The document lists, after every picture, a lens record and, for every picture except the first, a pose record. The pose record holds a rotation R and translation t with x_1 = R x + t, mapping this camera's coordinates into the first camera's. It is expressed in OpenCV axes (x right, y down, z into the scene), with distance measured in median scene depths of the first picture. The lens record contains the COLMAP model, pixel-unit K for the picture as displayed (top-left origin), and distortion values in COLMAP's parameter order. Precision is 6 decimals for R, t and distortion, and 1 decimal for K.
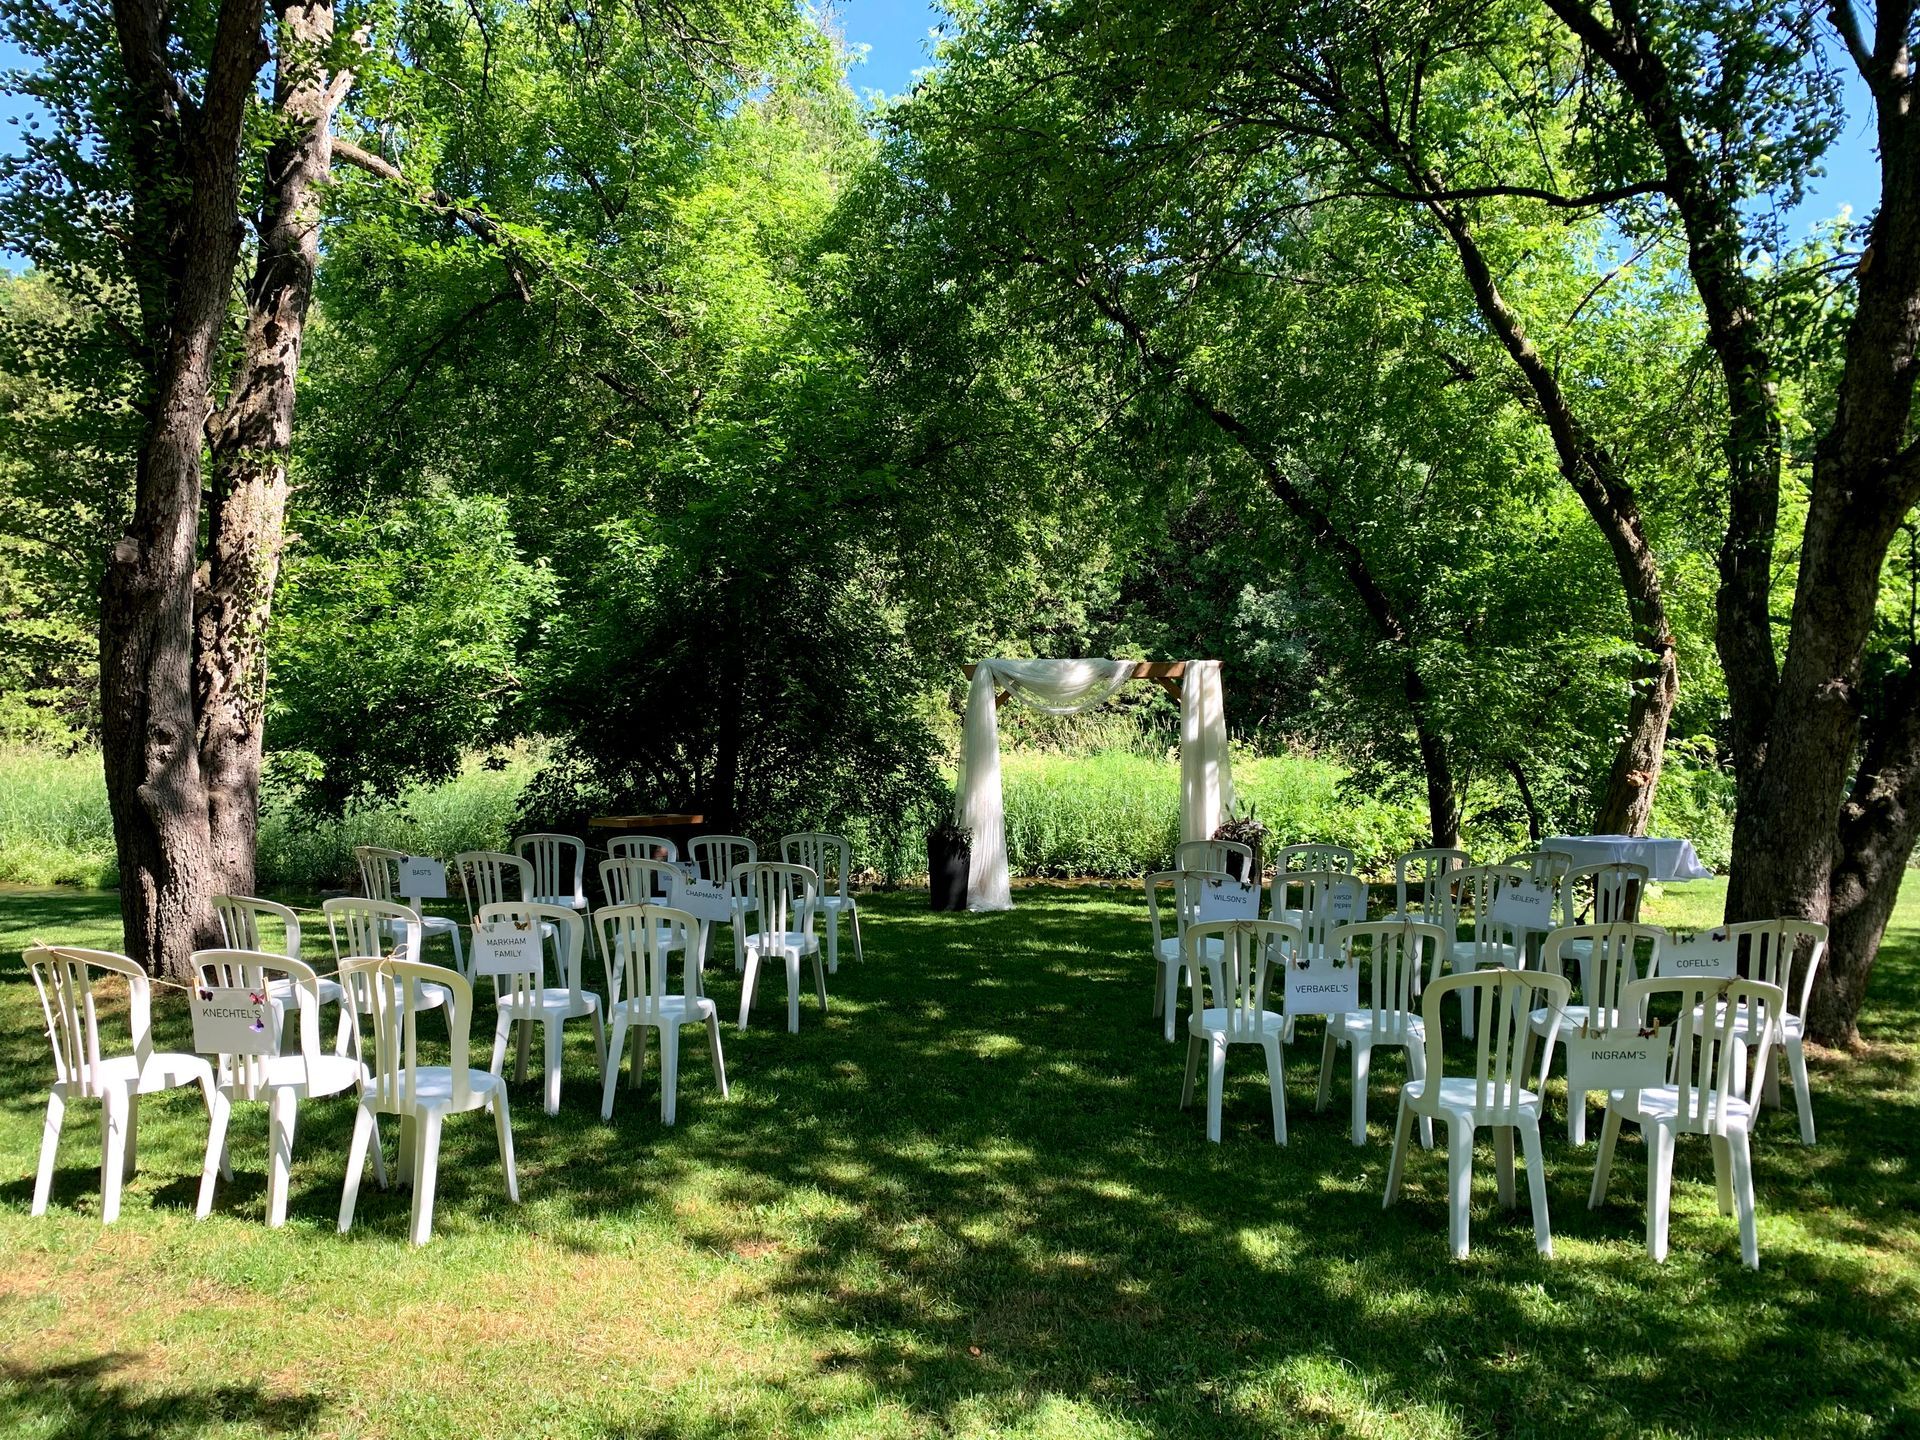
lens RADIAL K [[775.6, 0, 966.9], [0, 775.6, 712.7], [0, 0, 1]] dist [0.000009, 0.000011]
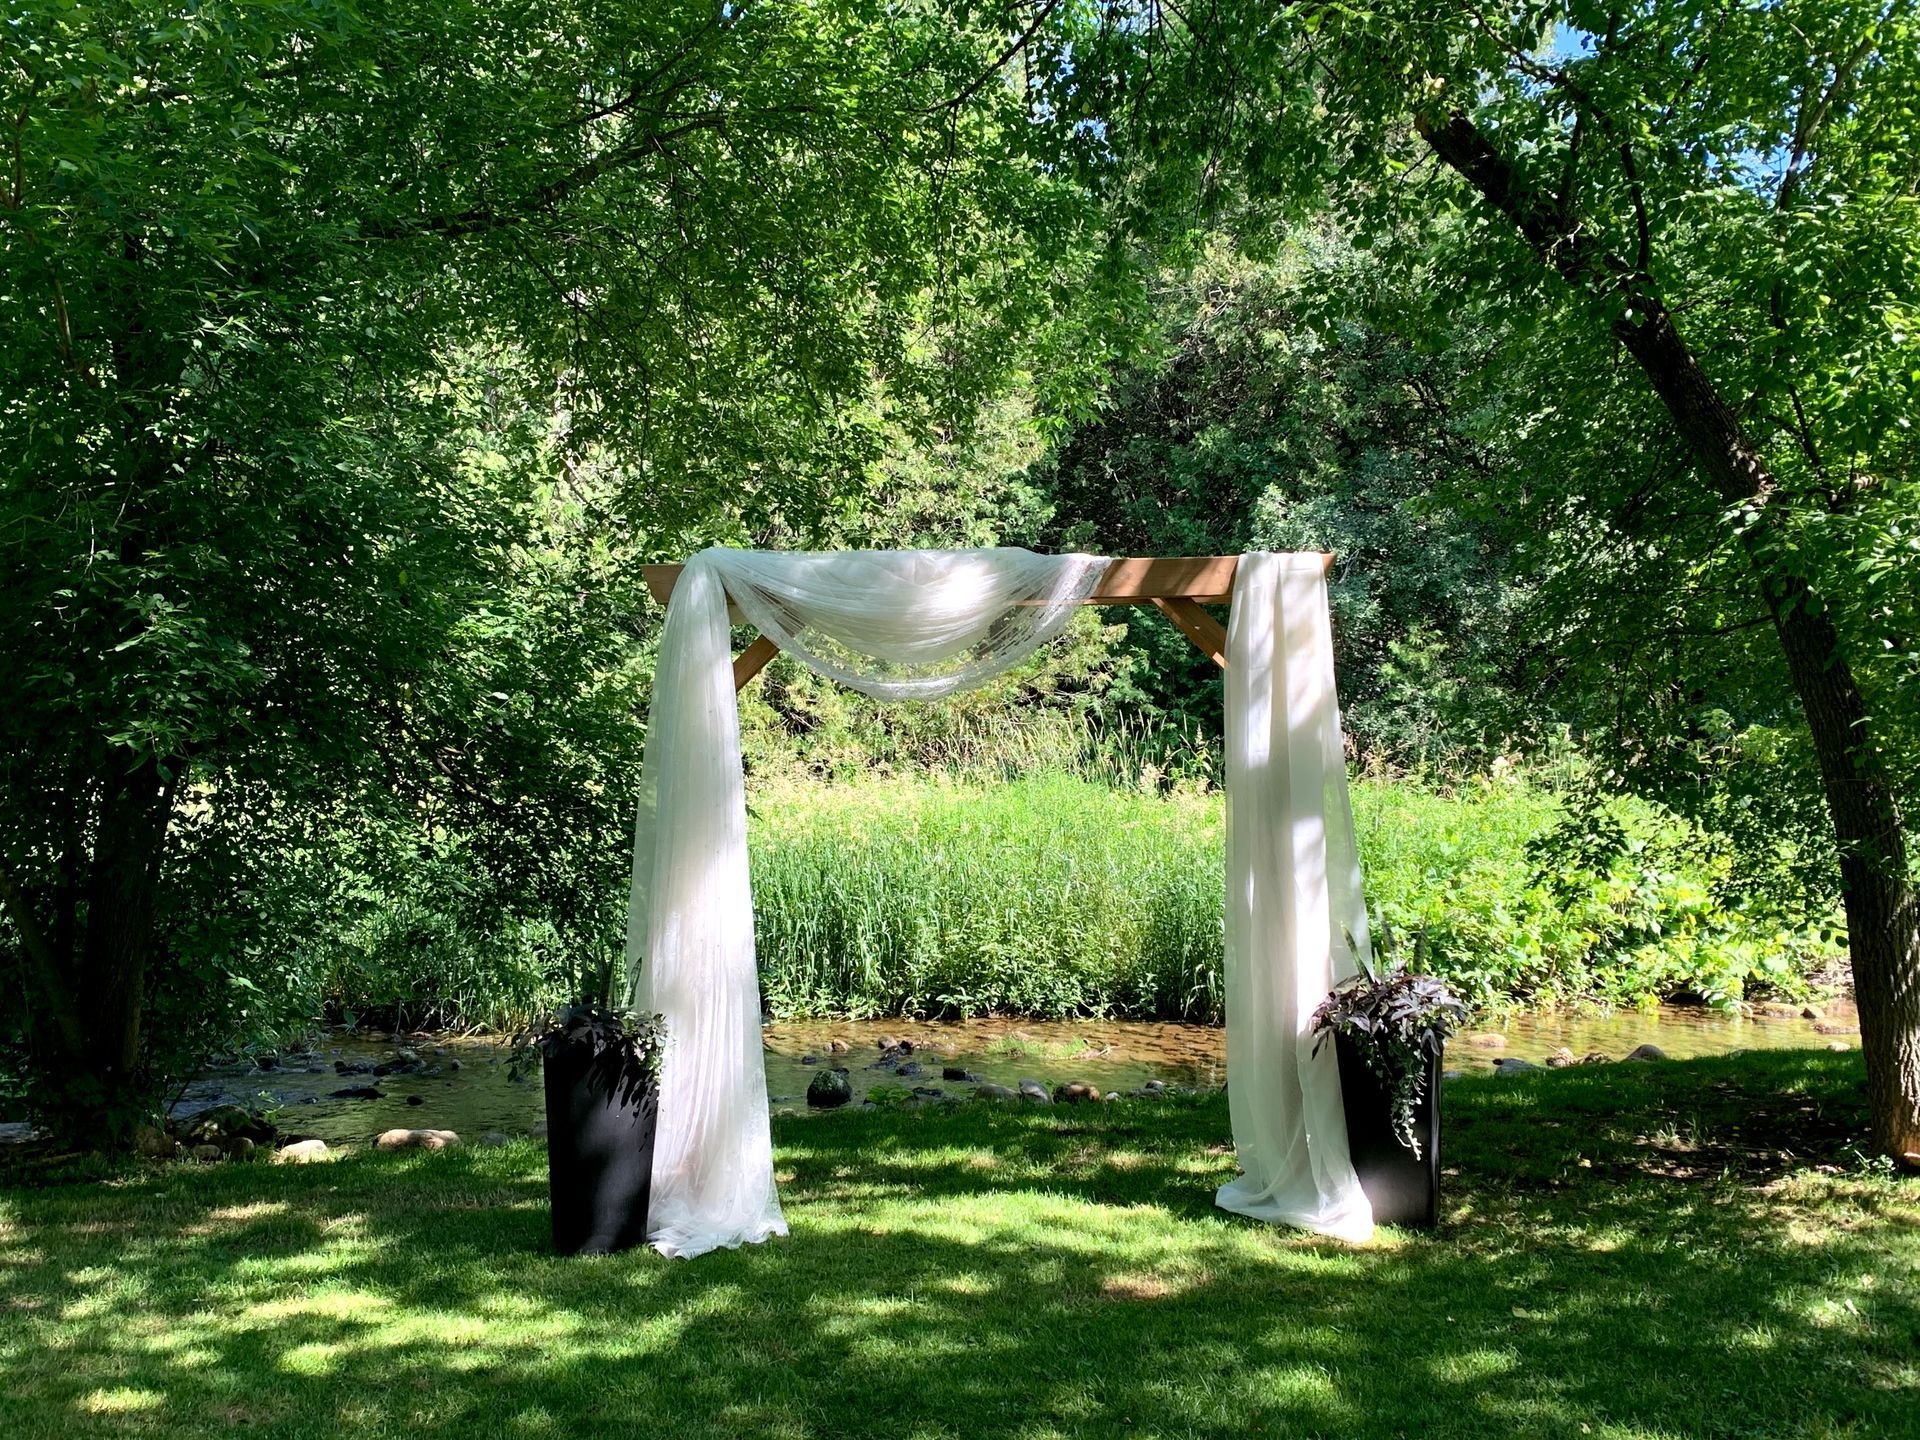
lens RADIAL K [[775.6, 0, 955.9], [0, 775.6, 724.4], [0, 0, 1]] dist [0.000009, 0.000011]
pose [[0.997135, -0.008668, 0.075144, 0.088552], [0.008011, 0.999927, 0.009028, 0.008966], [-0.075217, -0.008400, 0.997132, 0.481412]]
